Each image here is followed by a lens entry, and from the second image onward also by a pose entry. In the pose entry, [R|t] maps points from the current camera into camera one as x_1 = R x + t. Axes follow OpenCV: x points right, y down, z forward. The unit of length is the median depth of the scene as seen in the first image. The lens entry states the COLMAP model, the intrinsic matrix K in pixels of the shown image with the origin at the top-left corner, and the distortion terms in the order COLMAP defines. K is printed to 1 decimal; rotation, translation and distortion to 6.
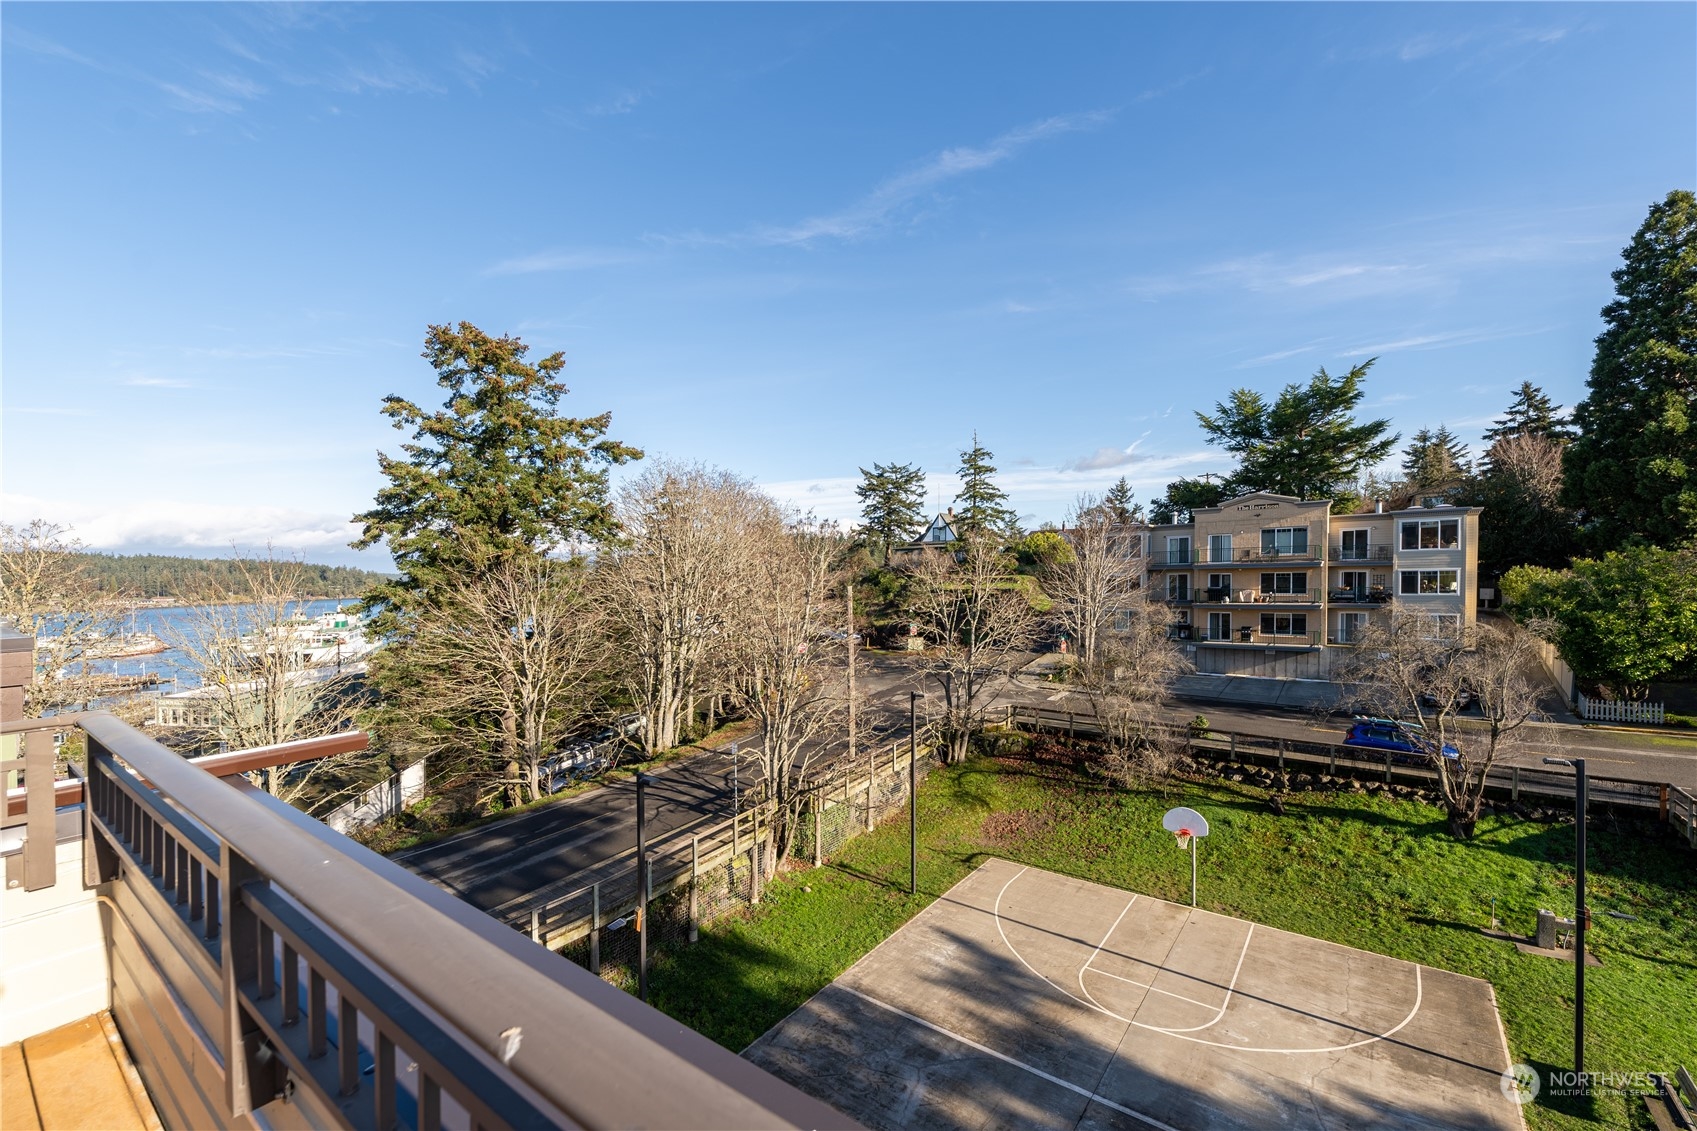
lens RADIAL K [[698.4, 0, 851.1], [0, 698.4, 599.2], [0, 0, 1]] dist [0.020702, -0.008581]
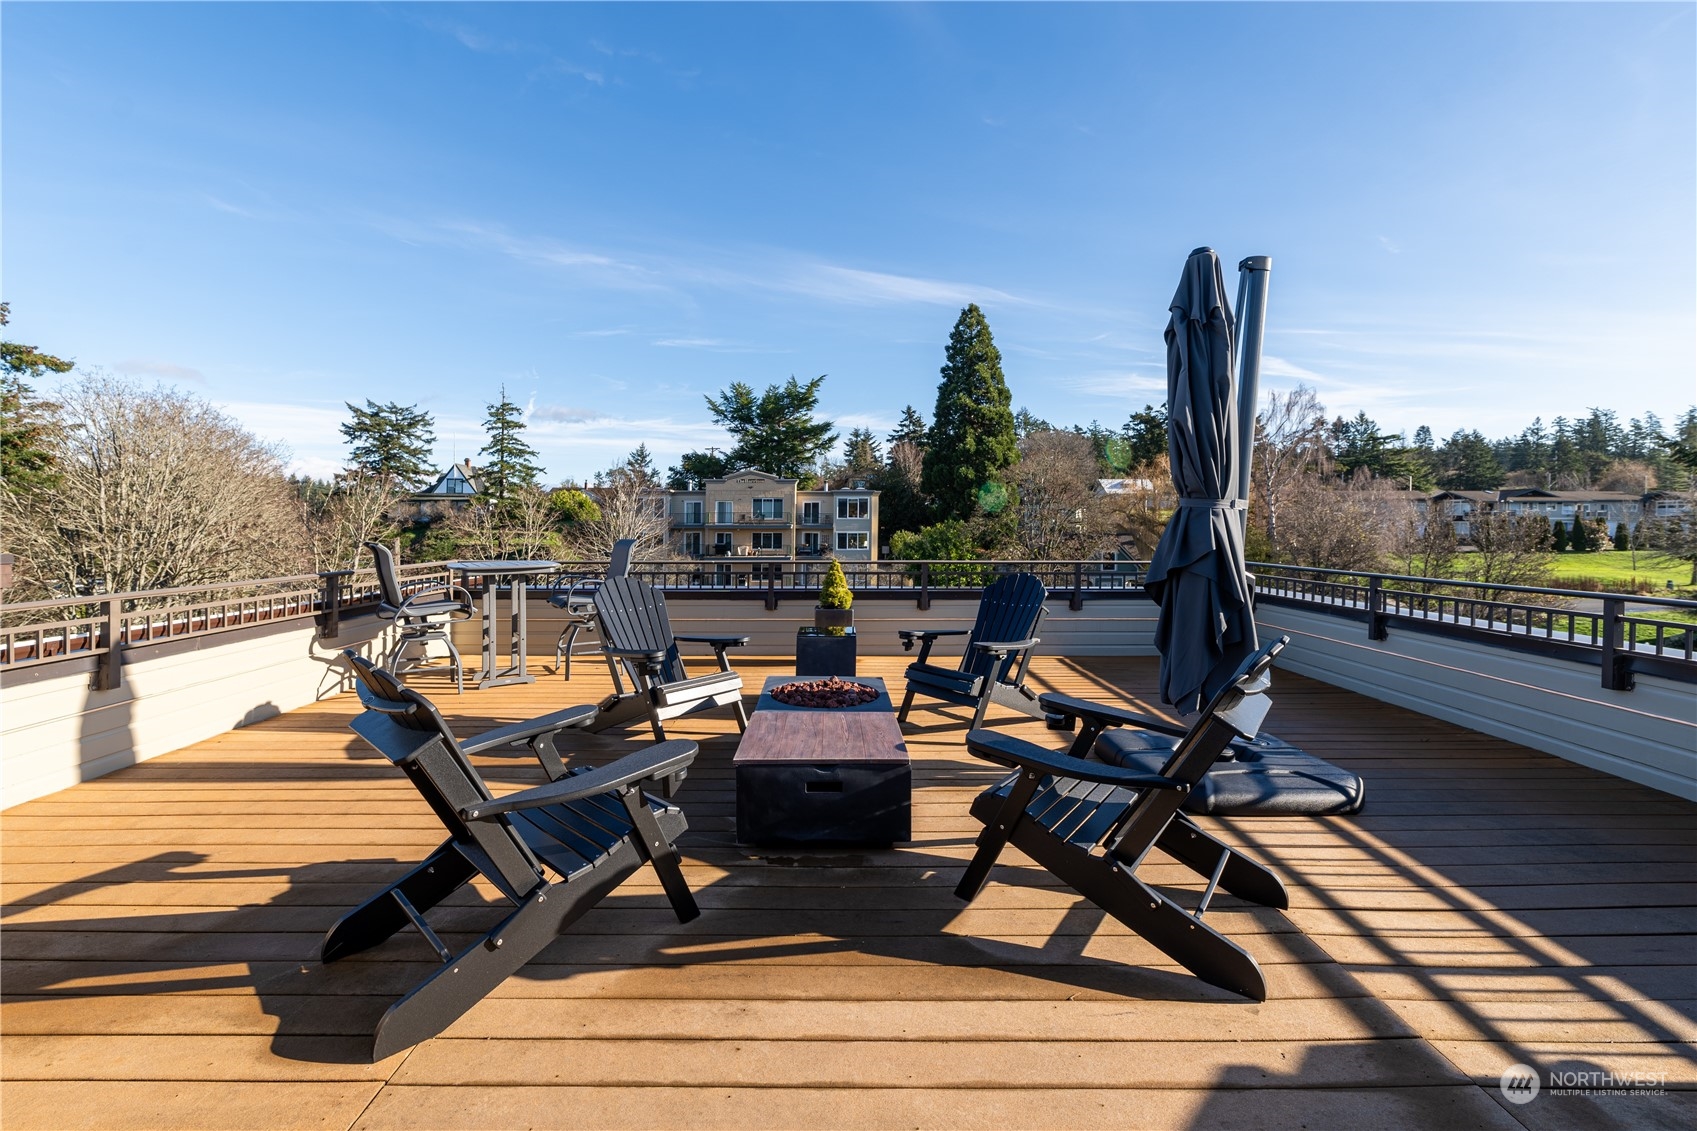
lens RADIAL K [[702.3, 0, 831.3], [0, 702.3, 531.5], [0, 0, 1]] dist [0.010204, 0.000042]
pose [[0.801255, 0.017443, 0.598069, -0.046419], [0.004312, 0.999381, -0.034924, 0.003925], [-0.598308, 0.030562, 0.800683, -0.075730]]
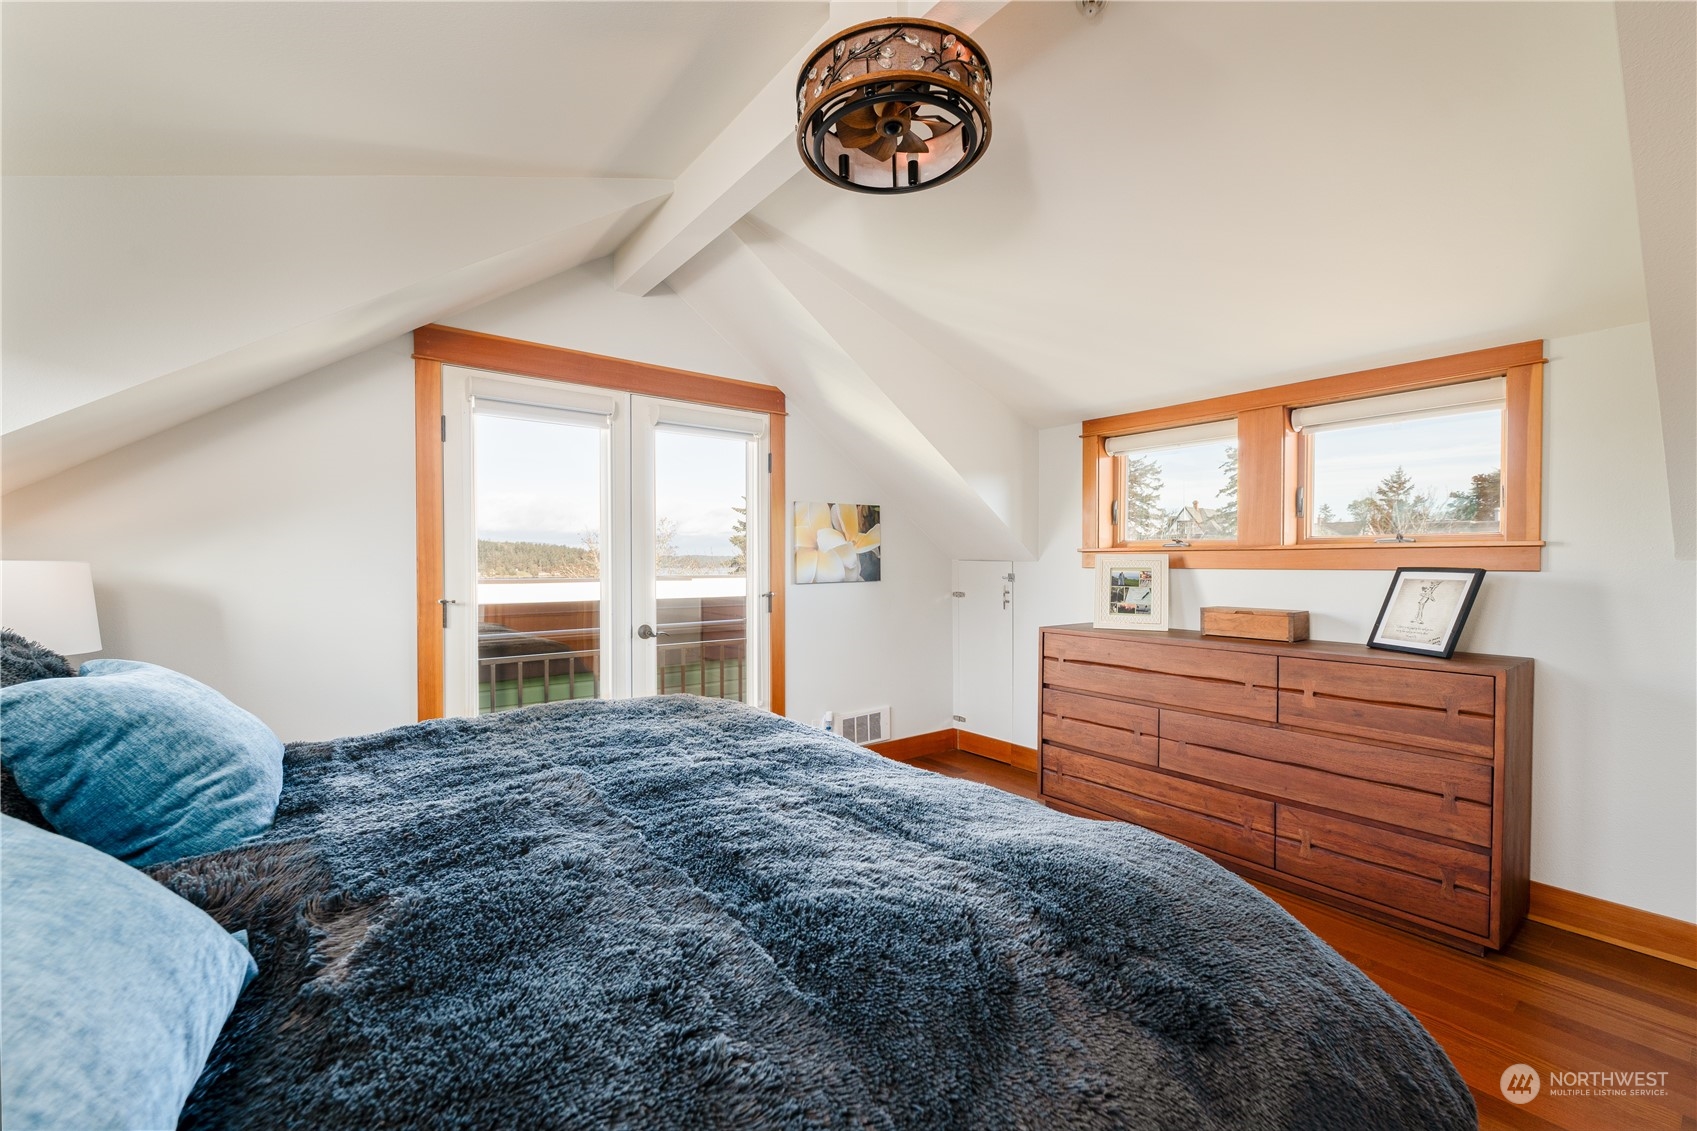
lens RADIAL K [[691.5, 0, 848.5], [0, 691.5, 565.5], [0, 0, 1]] dist [0.015961, 0.000011]
pose [[0.964393, 0.021872, -0.263568, -0.104997], [-0.030851, 0.999074, -0.029975, 0.006265], [0.262668, 0.037039, 0.964175, -0.103549]]
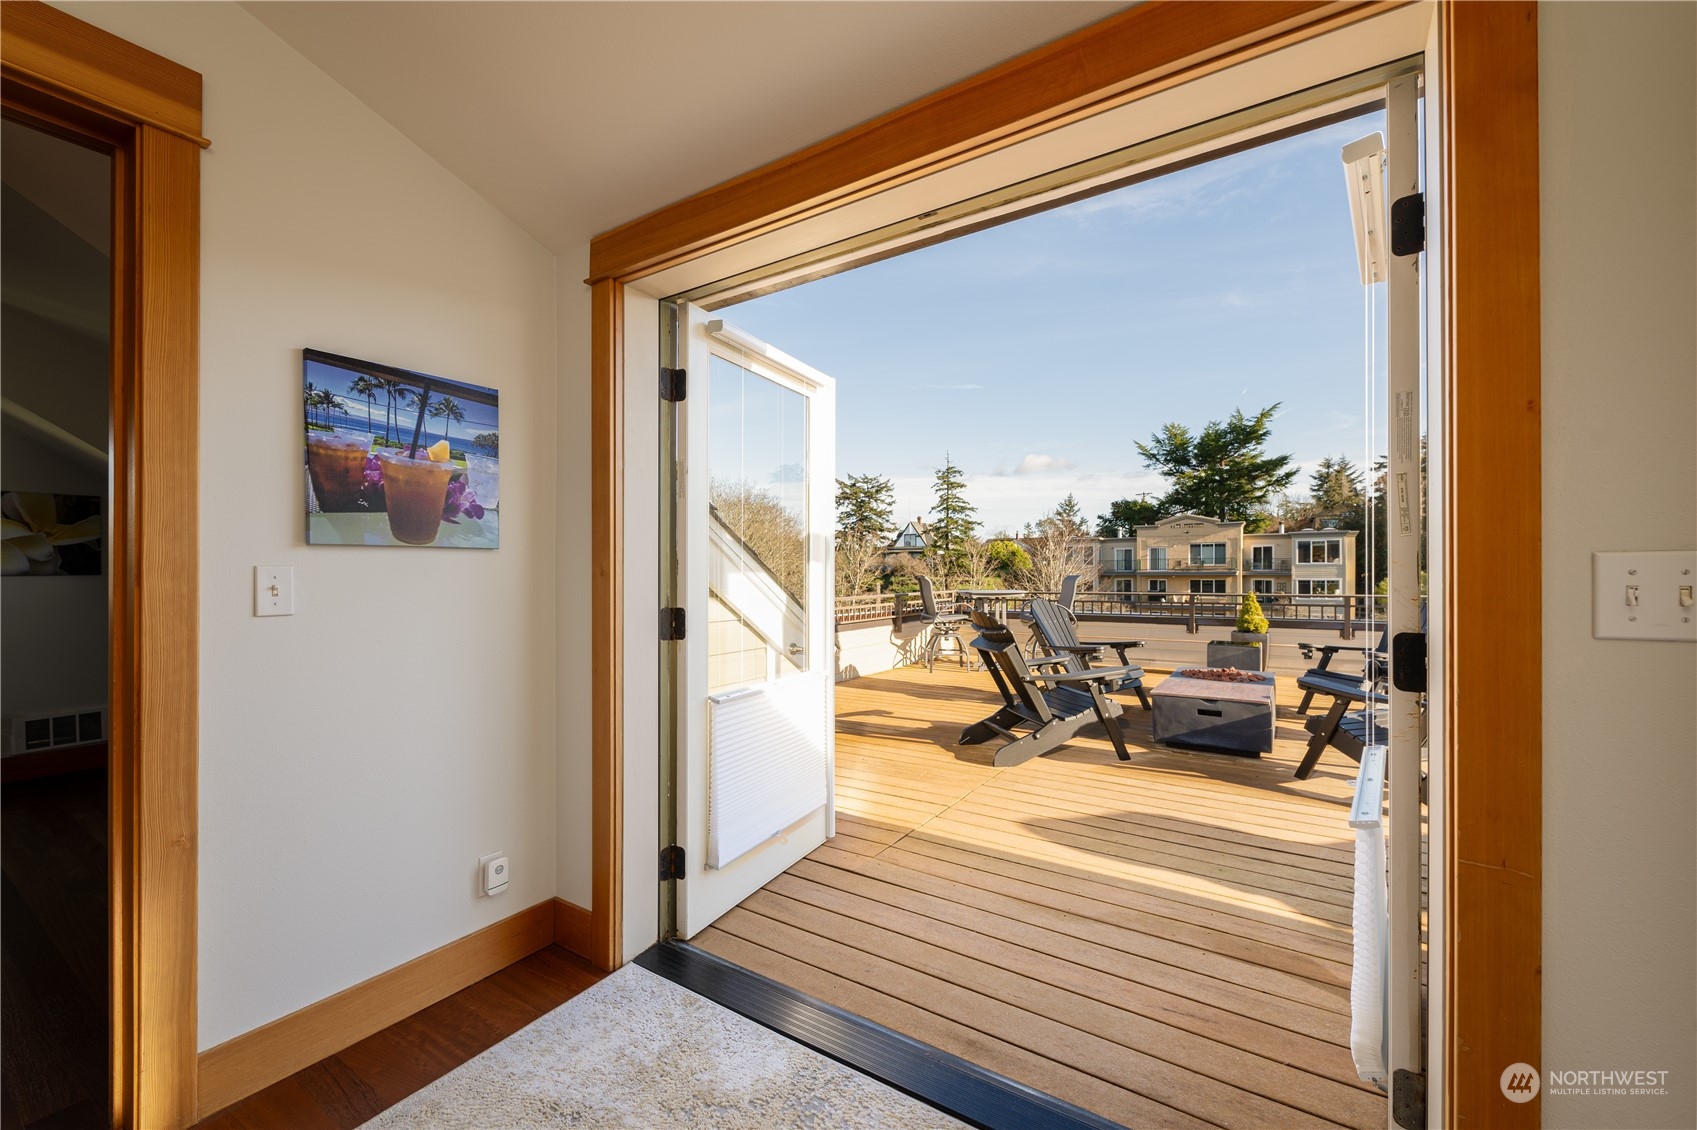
lens RADIAL K [[685.6, 0, 843.1], [0, 685.6, 566.7], [0, 0, 1]] dist [0.003887, 0.000219]
pose [[0.998071, 0.019617, 0.058900, -0.061212], [-0.016664, 0.998599, -0.050221, 0.006883], [-0.059803, 0.049142, 0.997000, -0.106021]]
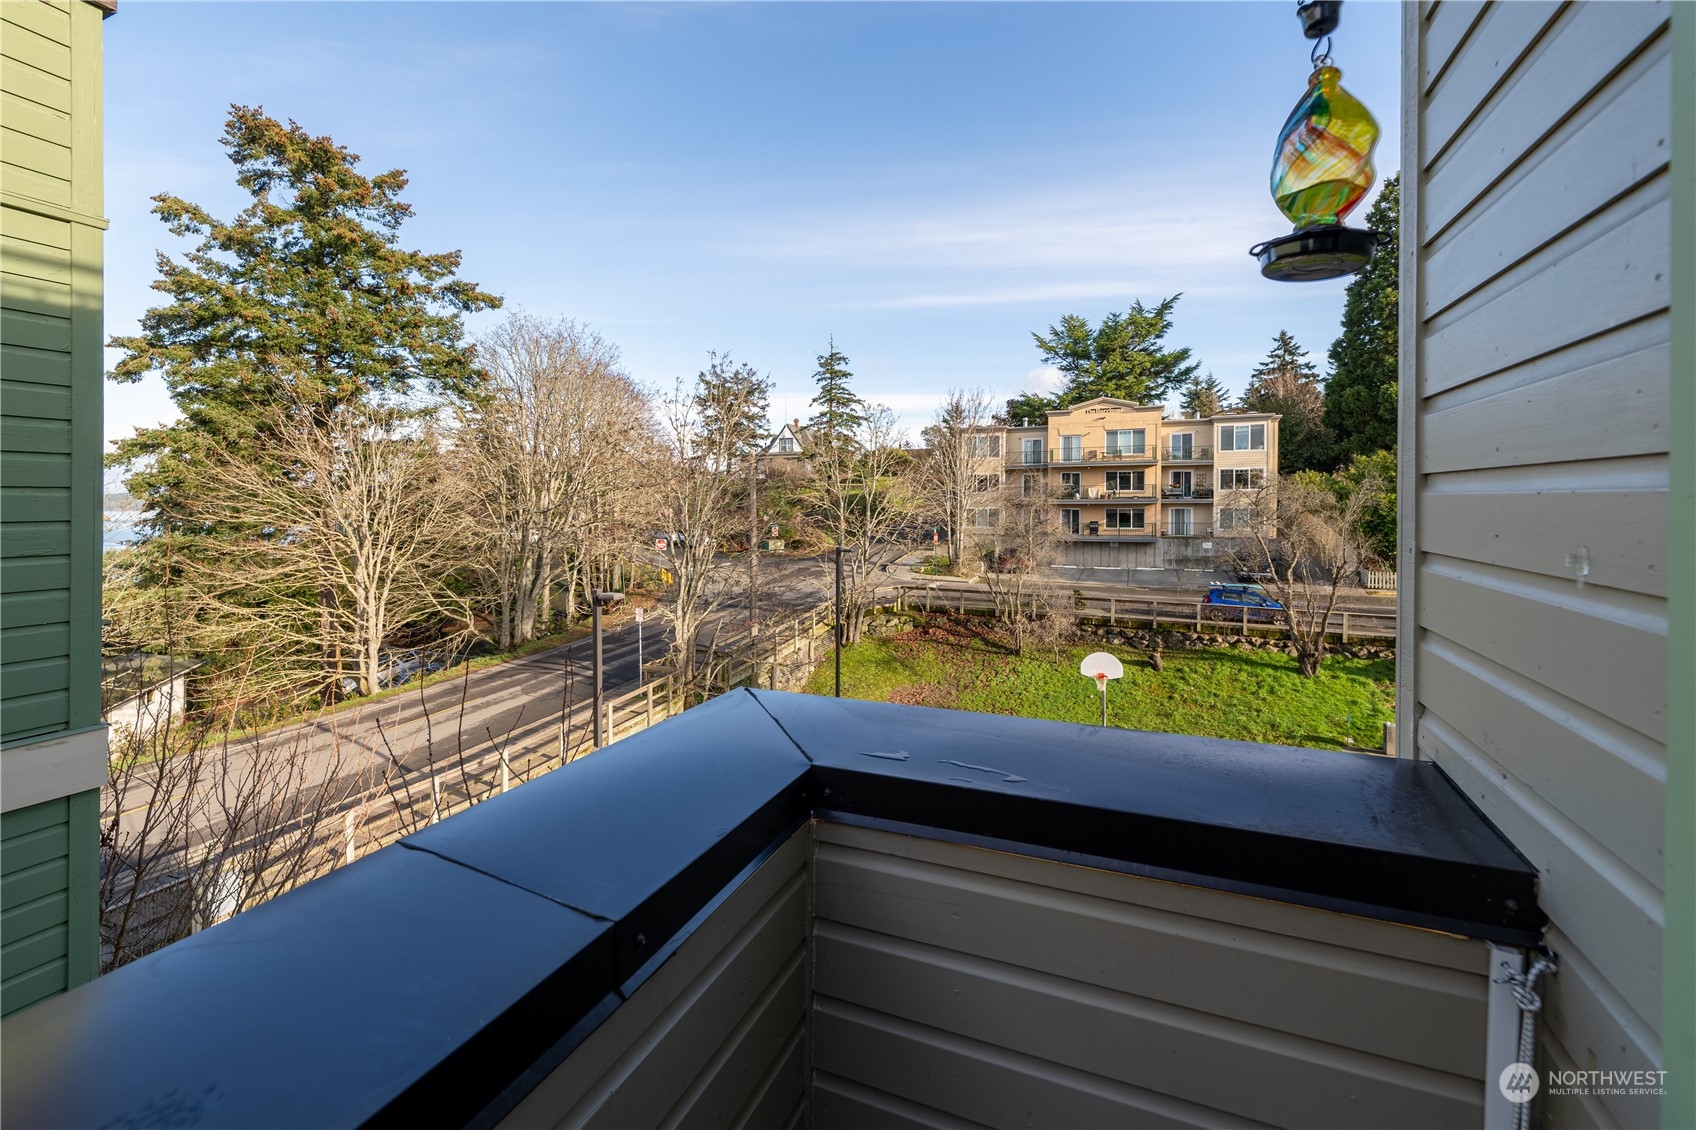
lens RADIAL K [[713.9, 0, 837.9], [0, 713.9, 524.6], [0, 0, 1]] dist [0.010133, 0.000109]
pose [[0.972655, 0.007286, 0.232142, -0.049887], [-0.005088, 0.999936, -0.010067, 0.040063], [-0.232201, 0.008611, 0.972630, 0.020410]]
